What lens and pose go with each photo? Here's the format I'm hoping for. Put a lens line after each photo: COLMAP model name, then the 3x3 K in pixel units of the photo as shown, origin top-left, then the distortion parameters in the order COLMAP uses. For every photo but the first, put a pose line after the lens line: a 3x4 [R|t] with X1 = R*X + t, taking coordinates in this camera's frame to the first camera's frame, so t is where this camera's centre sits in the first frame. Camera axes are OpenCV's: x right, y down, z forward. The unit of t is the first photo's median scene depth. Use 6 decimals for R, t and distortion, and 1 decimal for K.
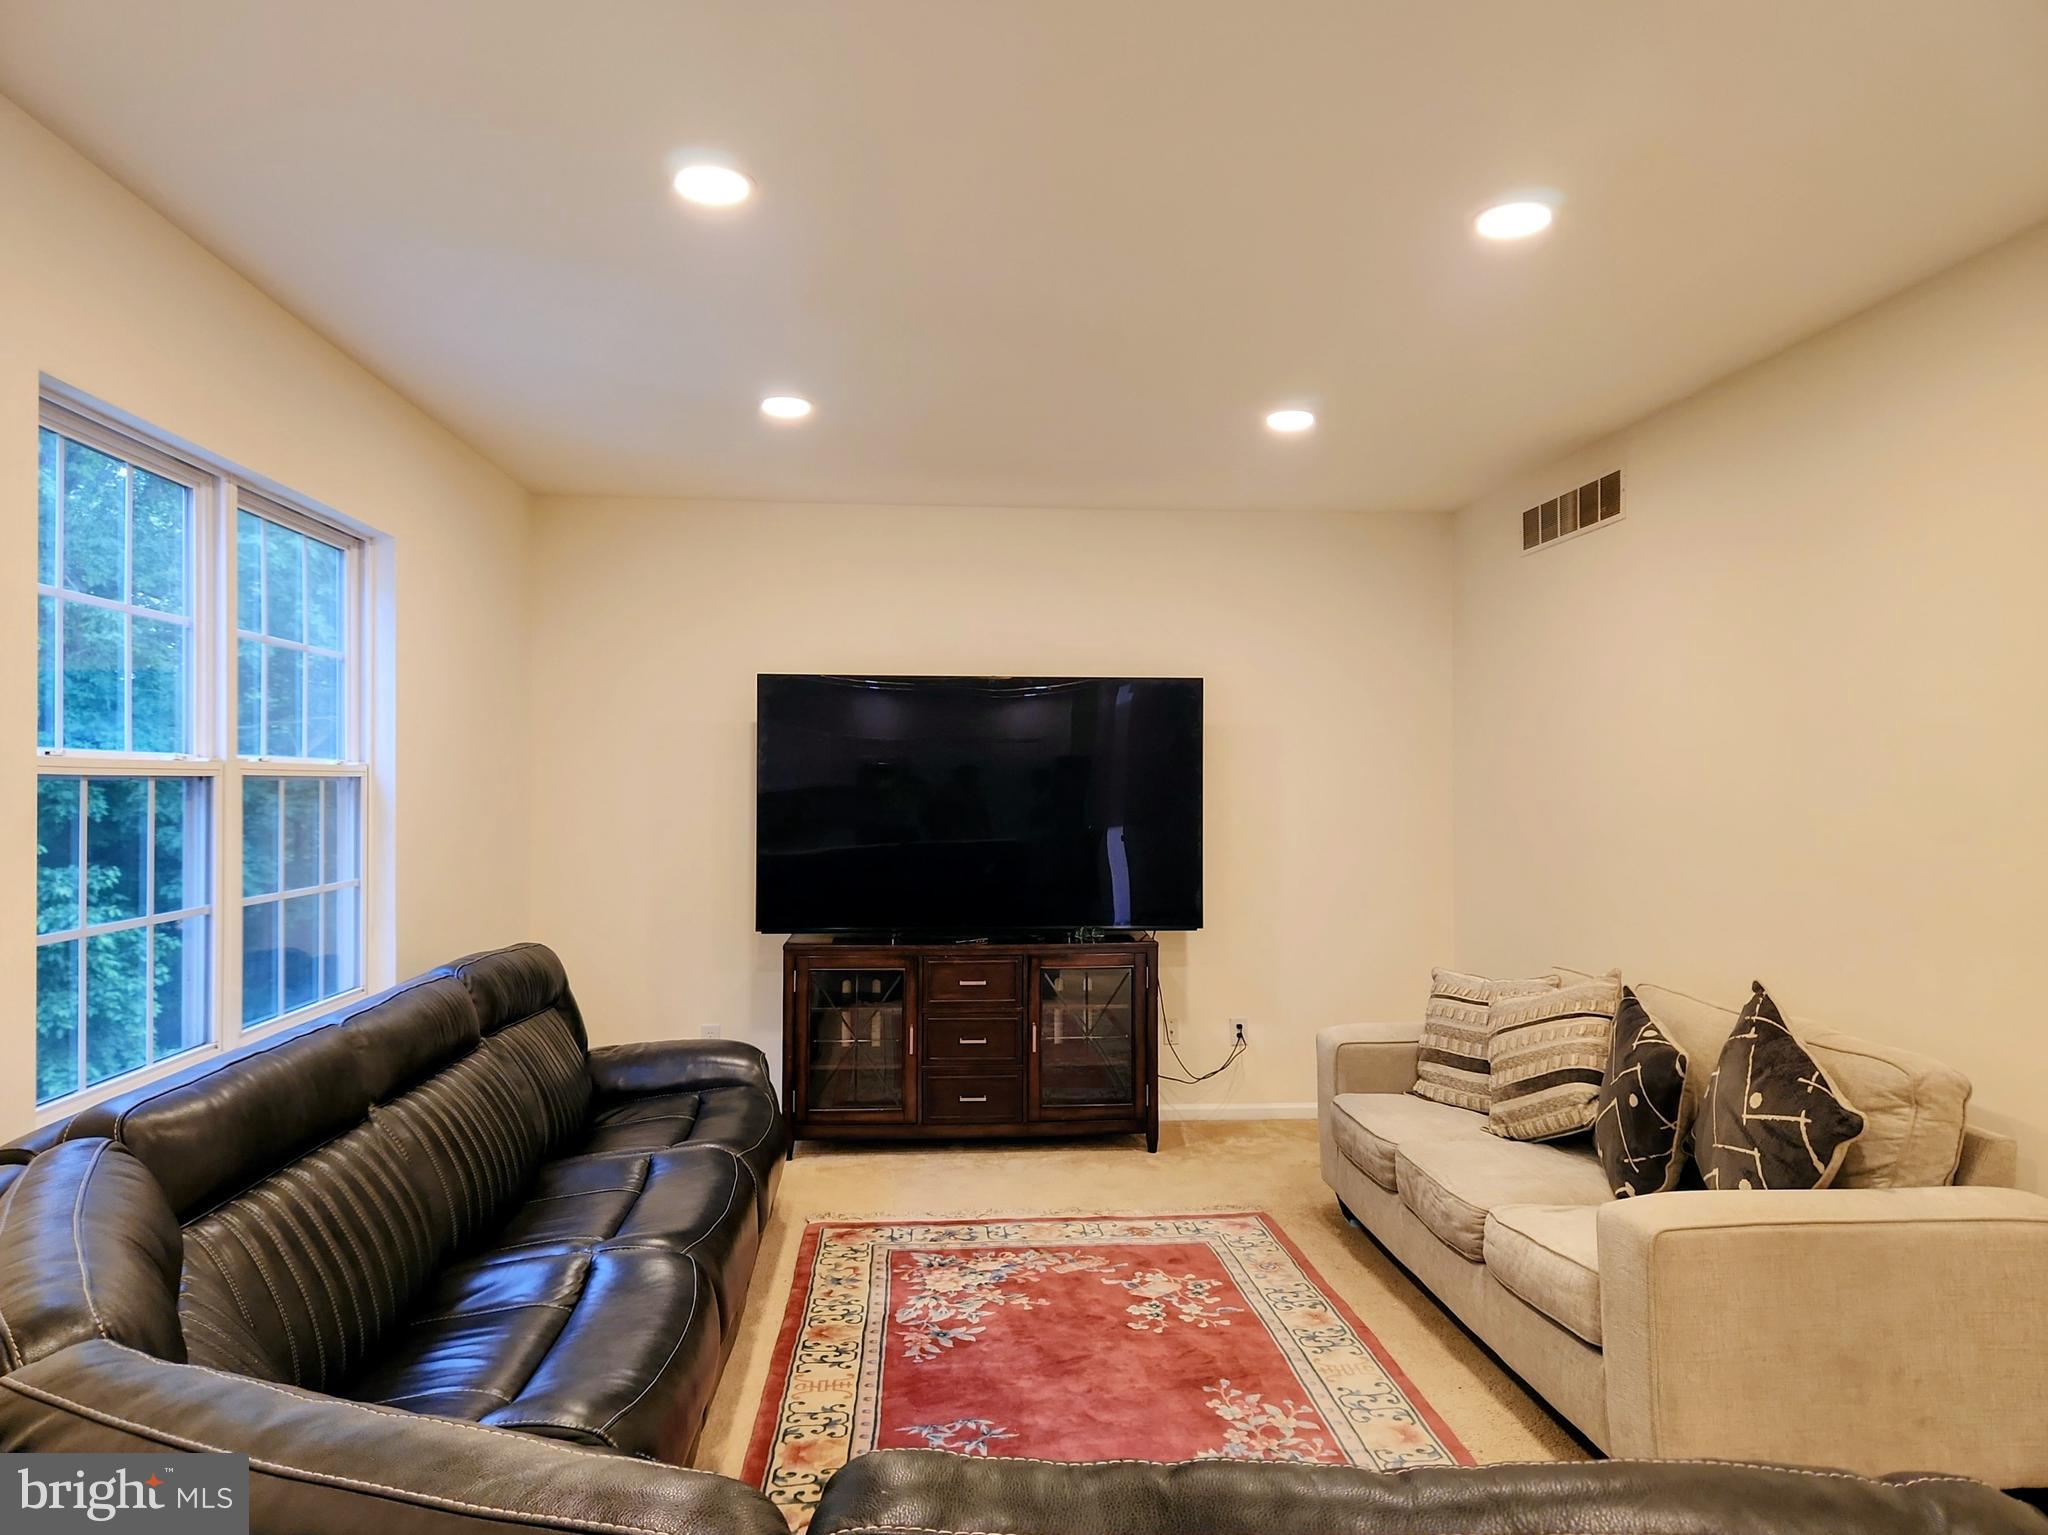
lens RADIAL K [[1395.3, 0, 1012.3], [0, 1395.3, 758.4], [0, 0, 1]] dist [0.061258, -0.055134]
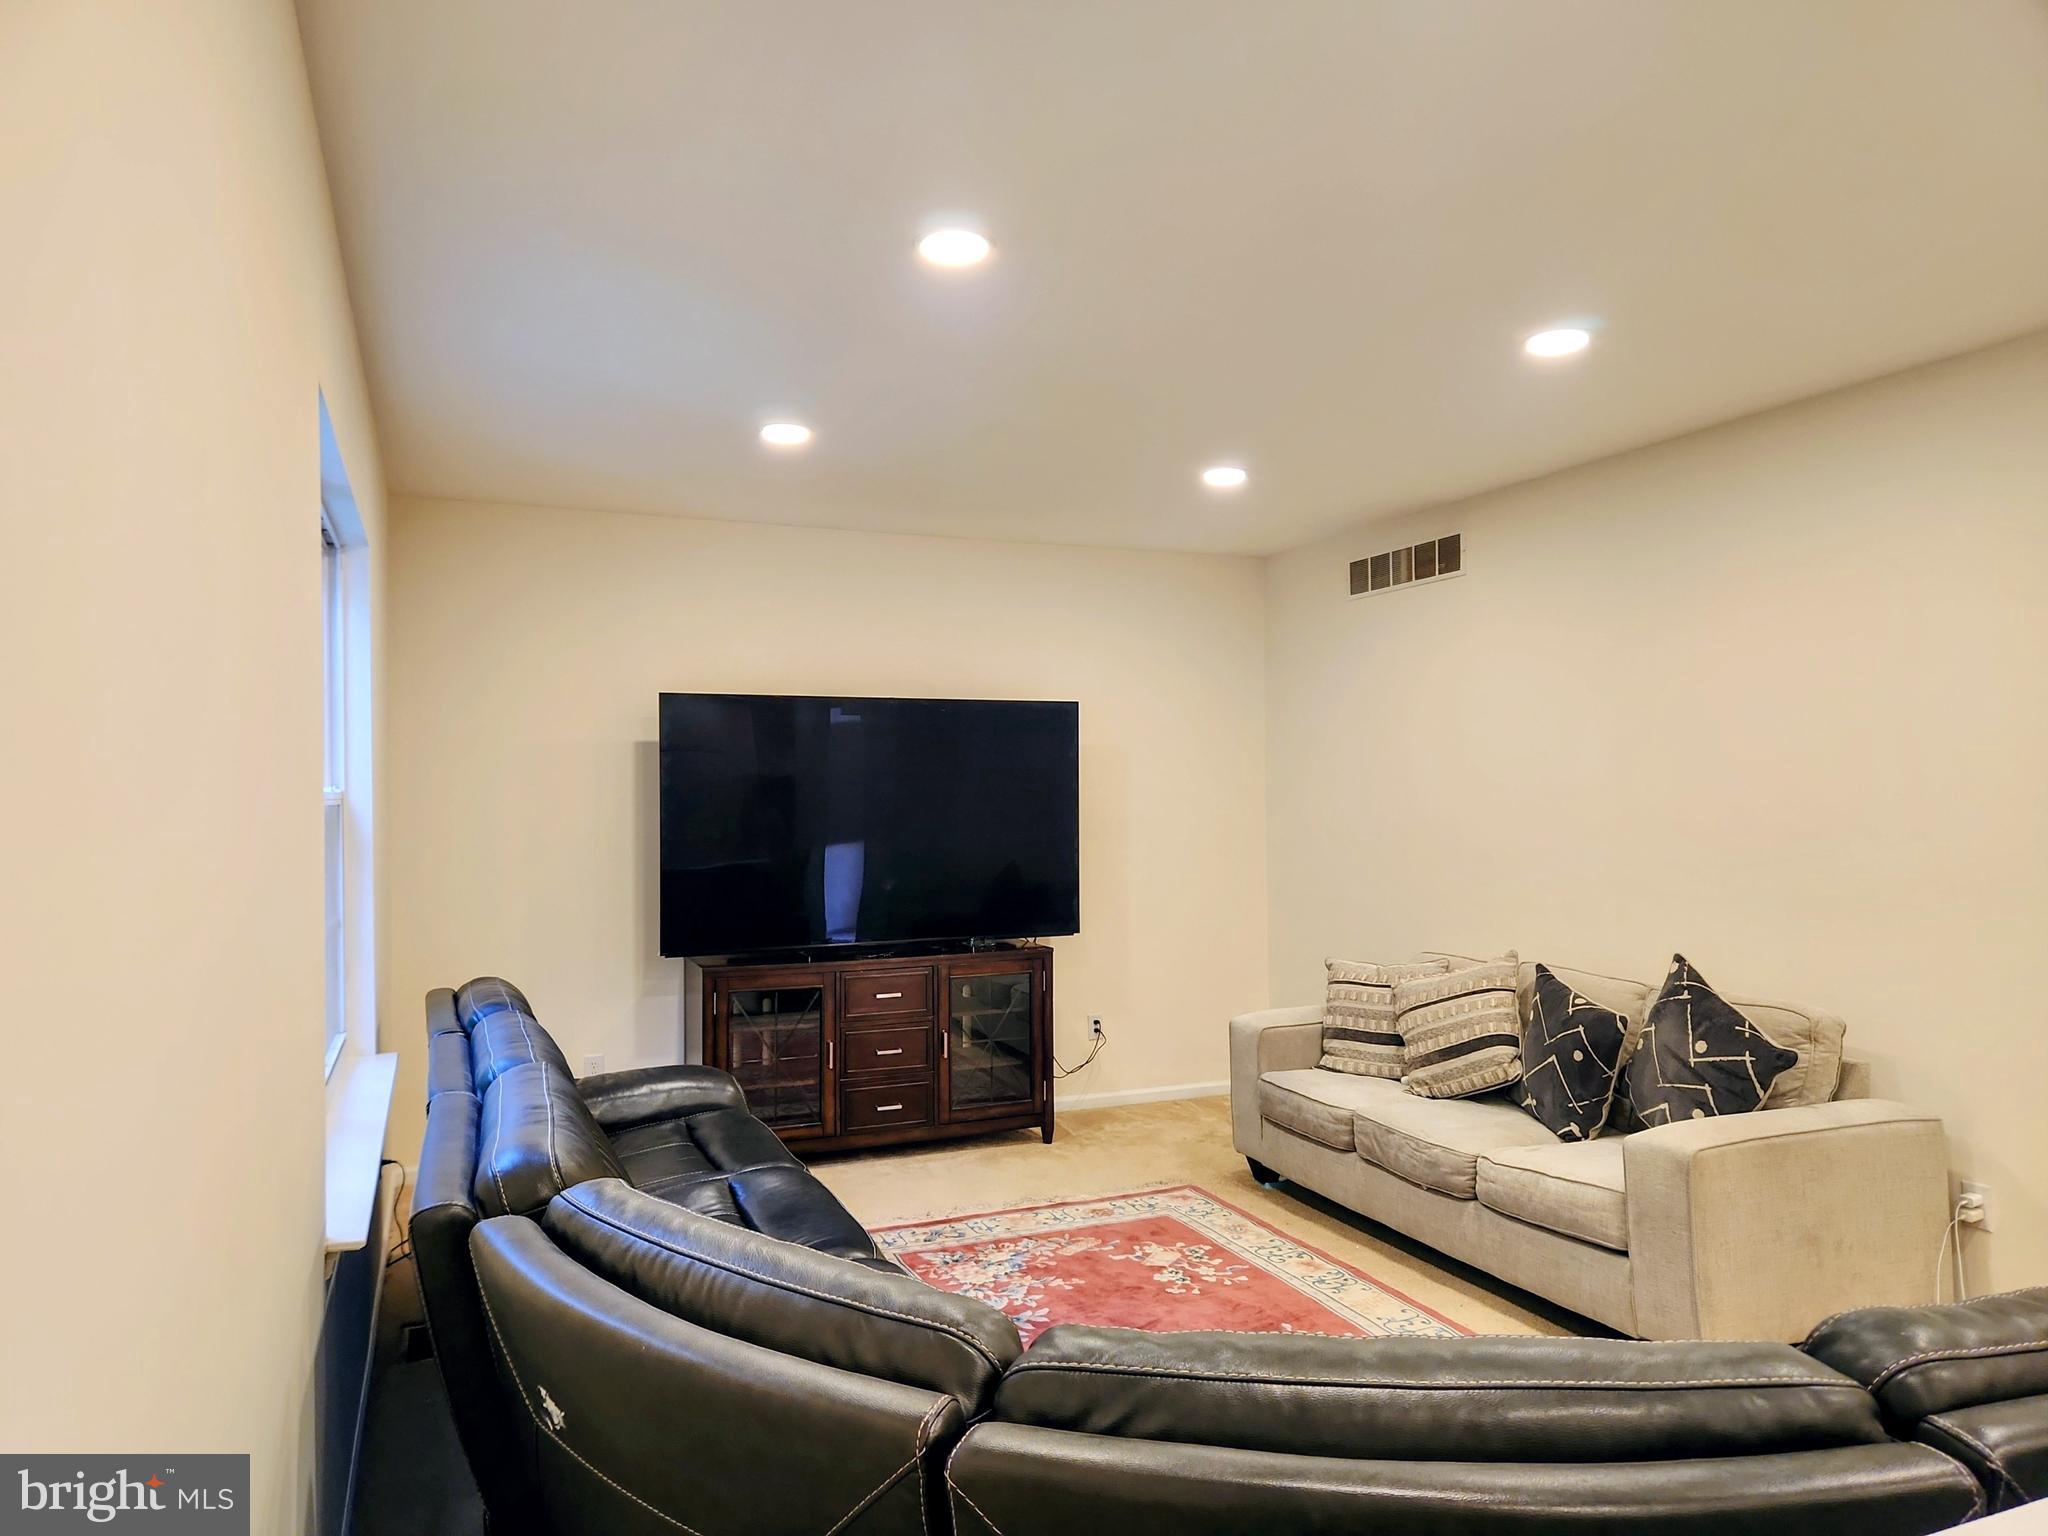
lens RADIAL K [[1395.3, 0, 1008.7], [0, 1395.3, 774.1], [0, 0, 1]] dist [0.061258, -0.055134]
pose [[0.950230, -0.005951, 0.311494, -0.333114], [0.004384, 0.999974, 0.005729, -0.010644], [-0.311520, -0.004079, 0.950231, -0.012217]]
